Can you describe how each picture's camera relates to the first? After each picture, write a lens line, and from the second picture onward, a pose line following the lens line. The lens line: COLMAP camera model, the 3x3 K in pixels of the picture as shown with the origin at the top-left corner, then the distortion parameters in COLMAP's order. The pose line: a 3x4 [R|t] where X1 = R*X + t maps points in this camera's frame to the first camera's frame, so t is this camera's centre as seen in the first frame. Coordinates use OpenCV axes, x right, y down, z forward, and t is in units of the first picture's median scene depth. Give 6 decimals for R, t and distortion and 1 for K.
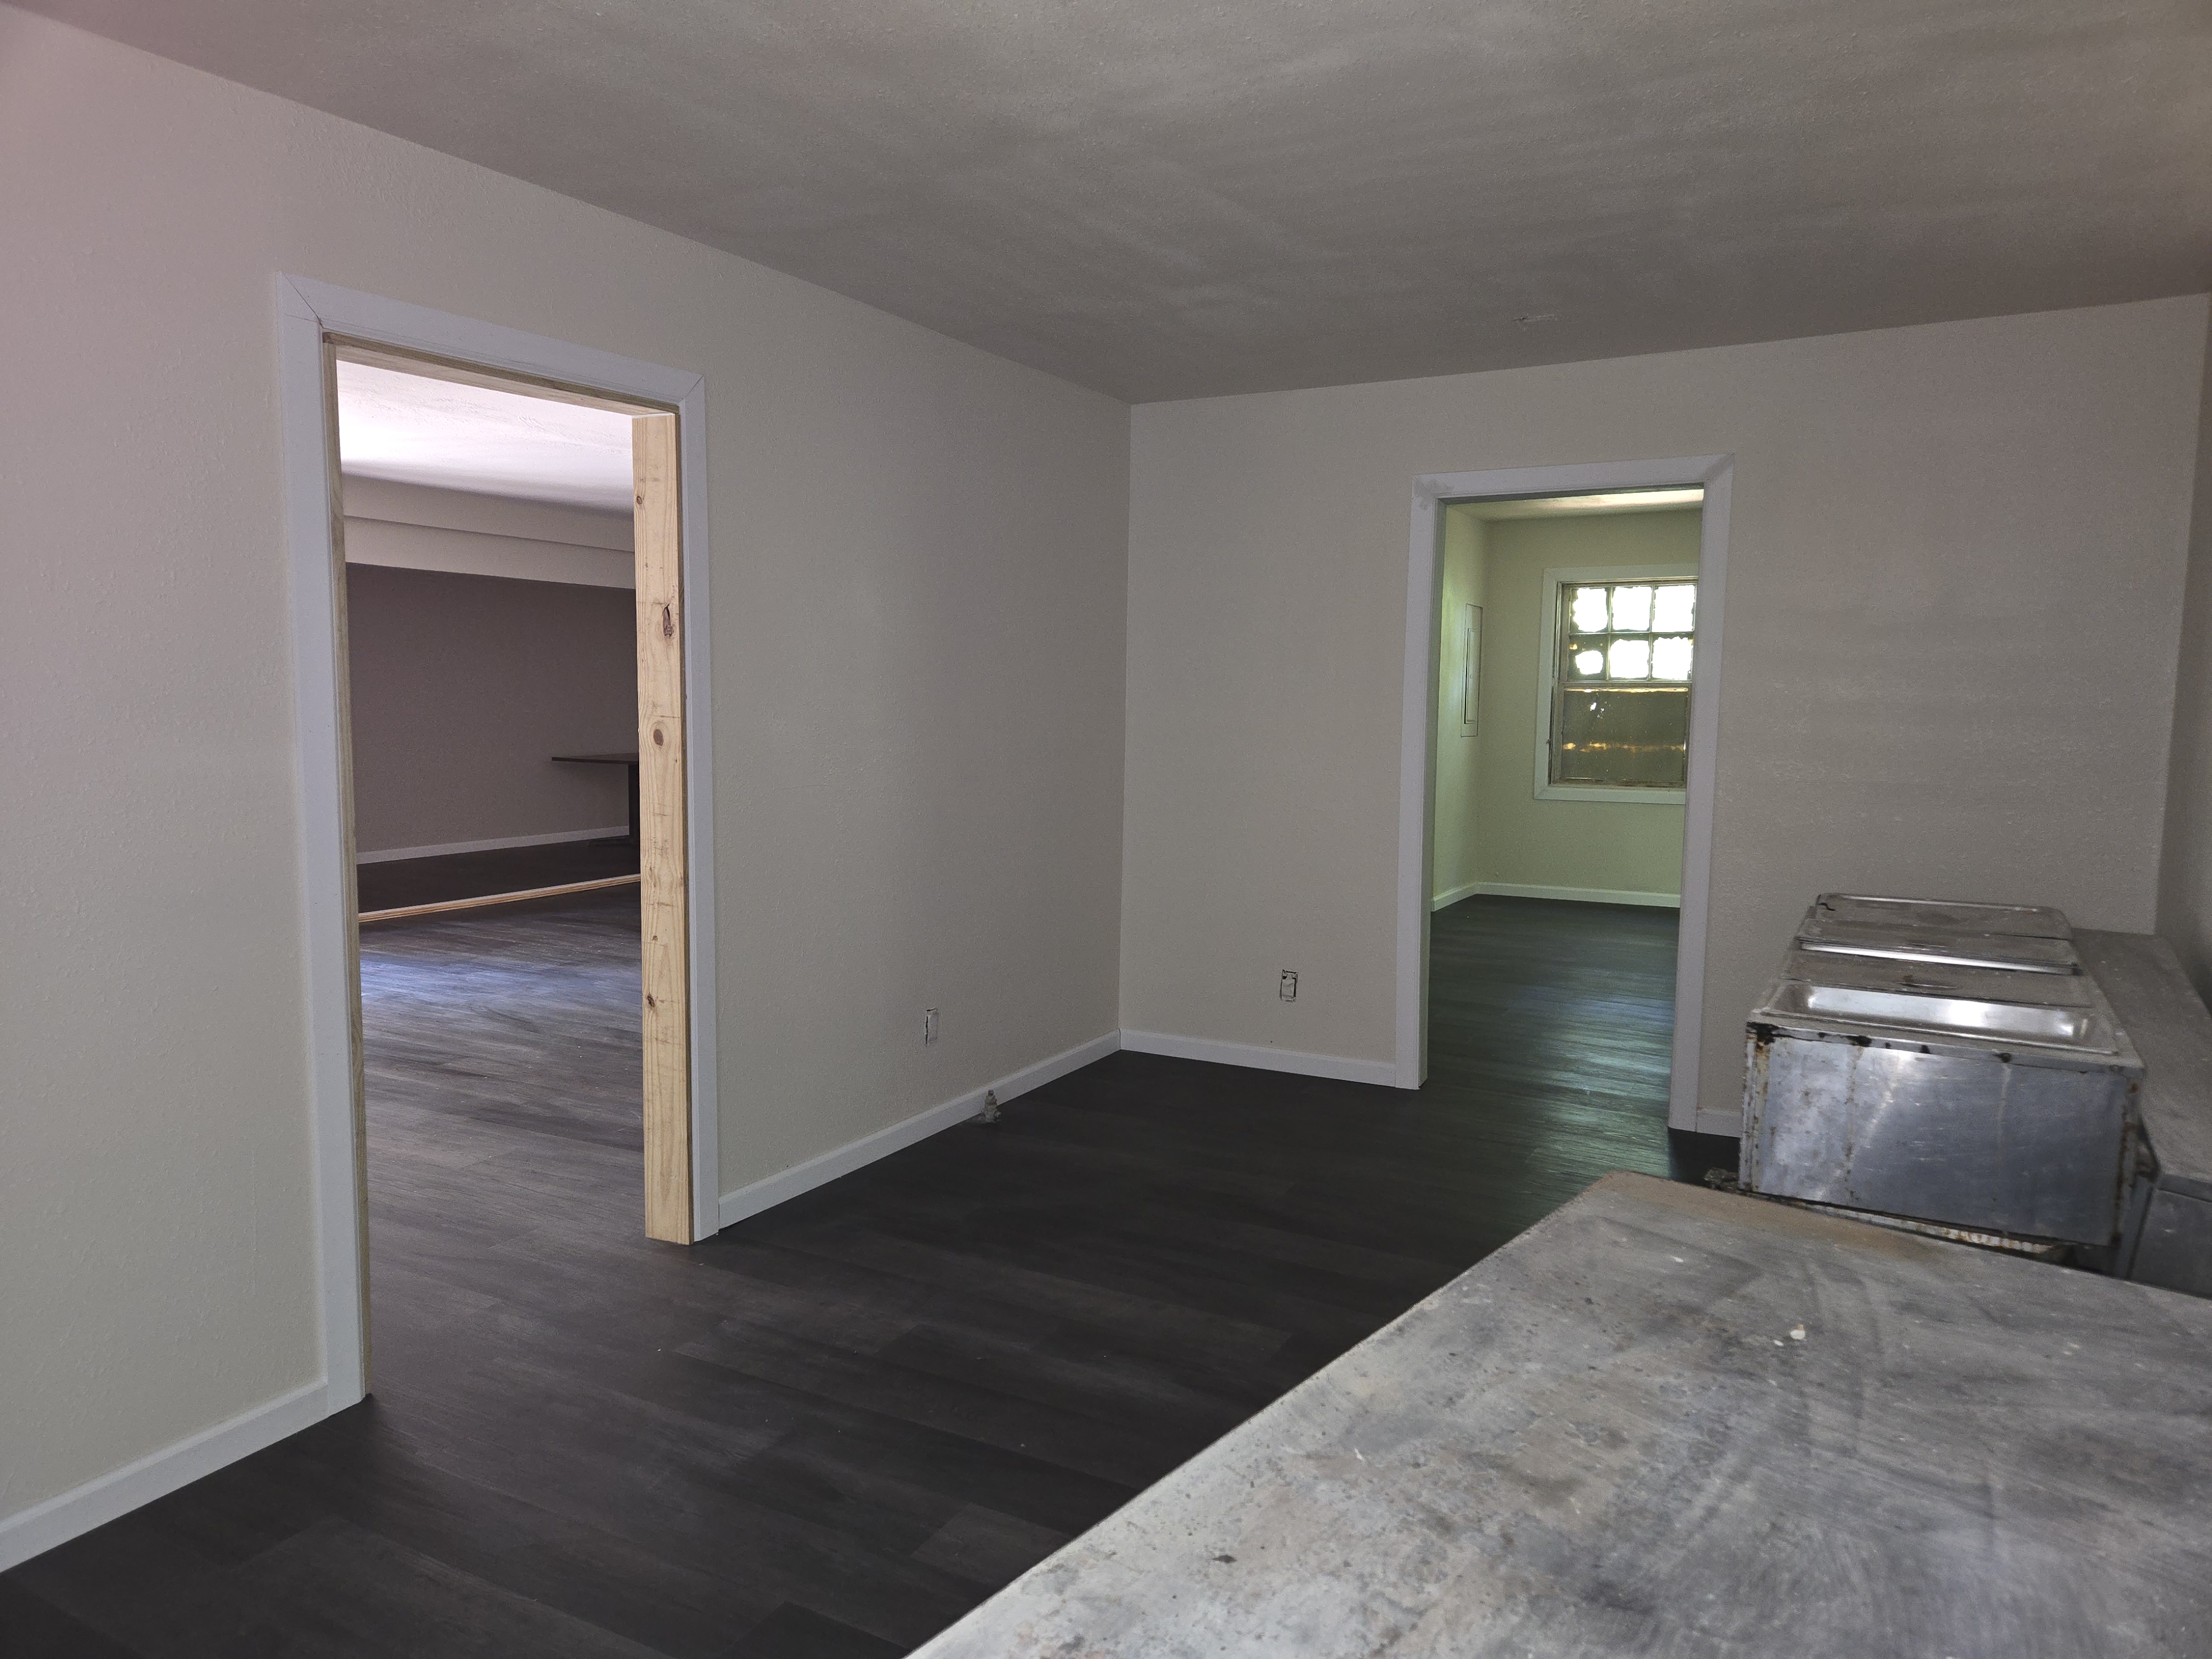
lens RADIAL K [[1467.3, 0, 1113.6], [0, 1467.3, 835.6], [0, 0, 1]] dist [0.063414, -0.027829]
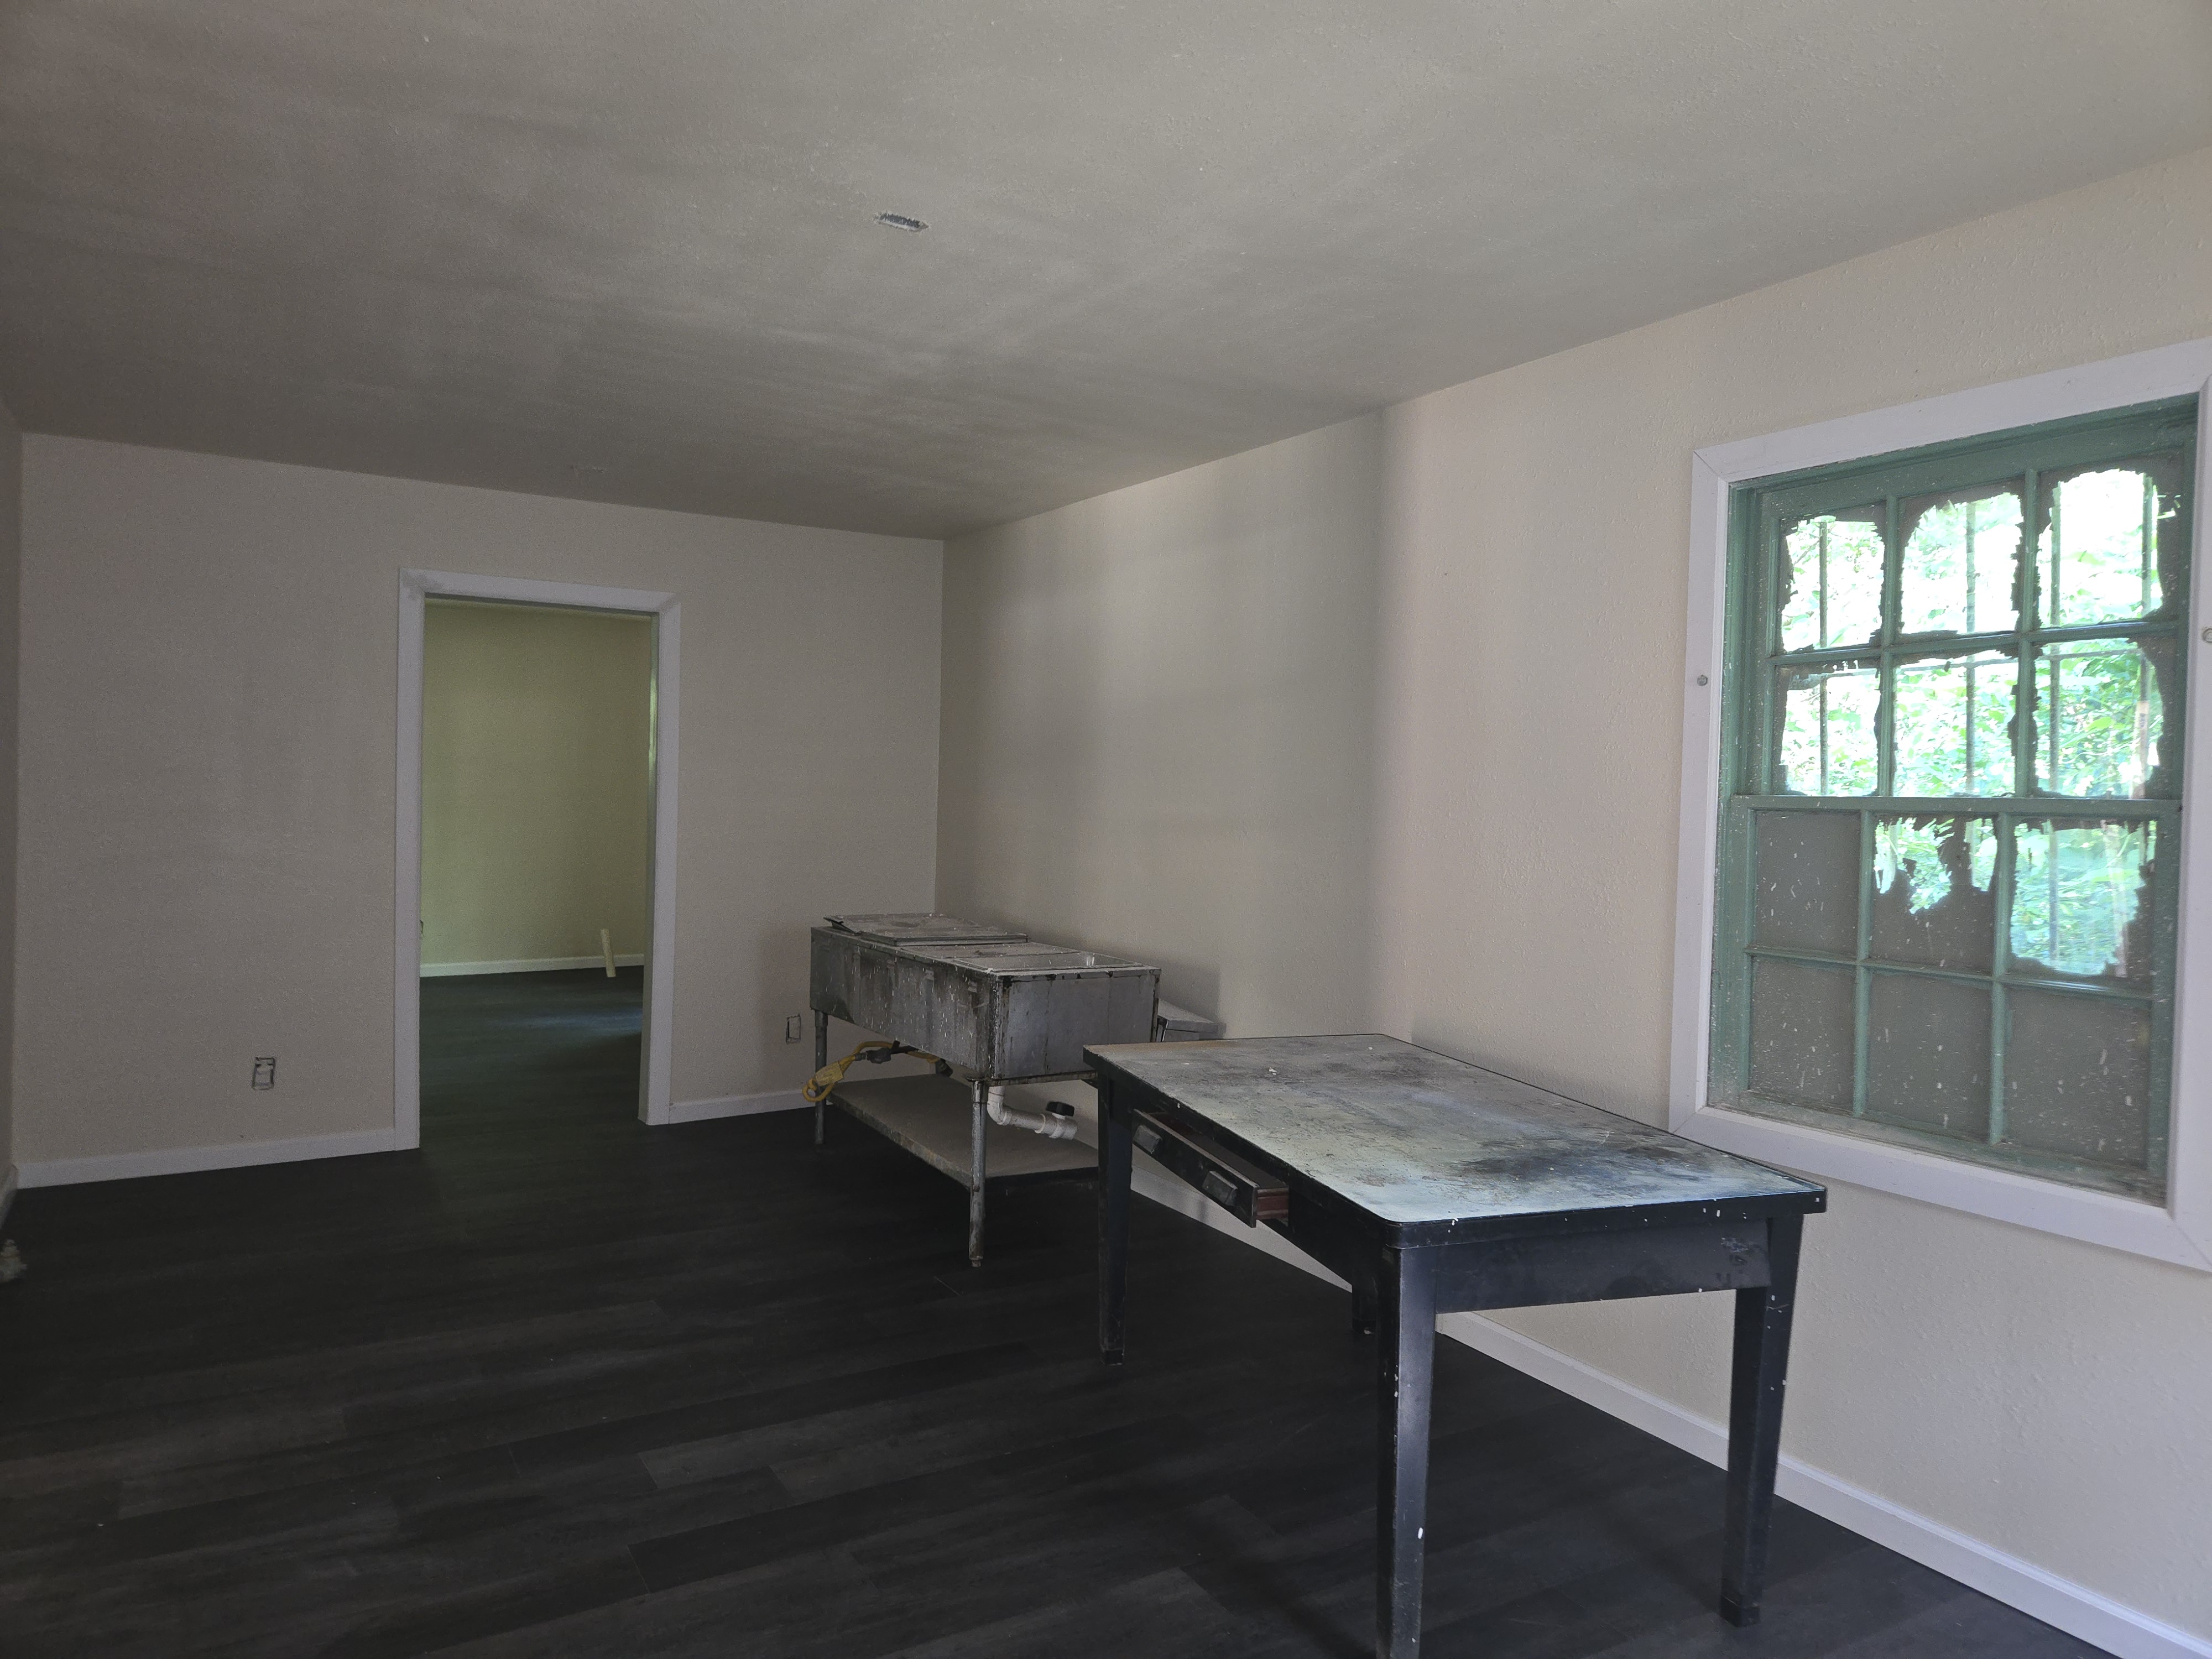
lens RADIAL K [[1467.3, 0, 1113.6], [0, 1467.3, 835.6], [0, 0, 1]] dist [0.063414, -0.027829]
pose [[0.514382, -0.024004, 0.857225, -0.461099], [0.072600, 0.997239, -0.015639, 0.003630], [-0.854483, 0.070279, 0.514704, 0.018922]]
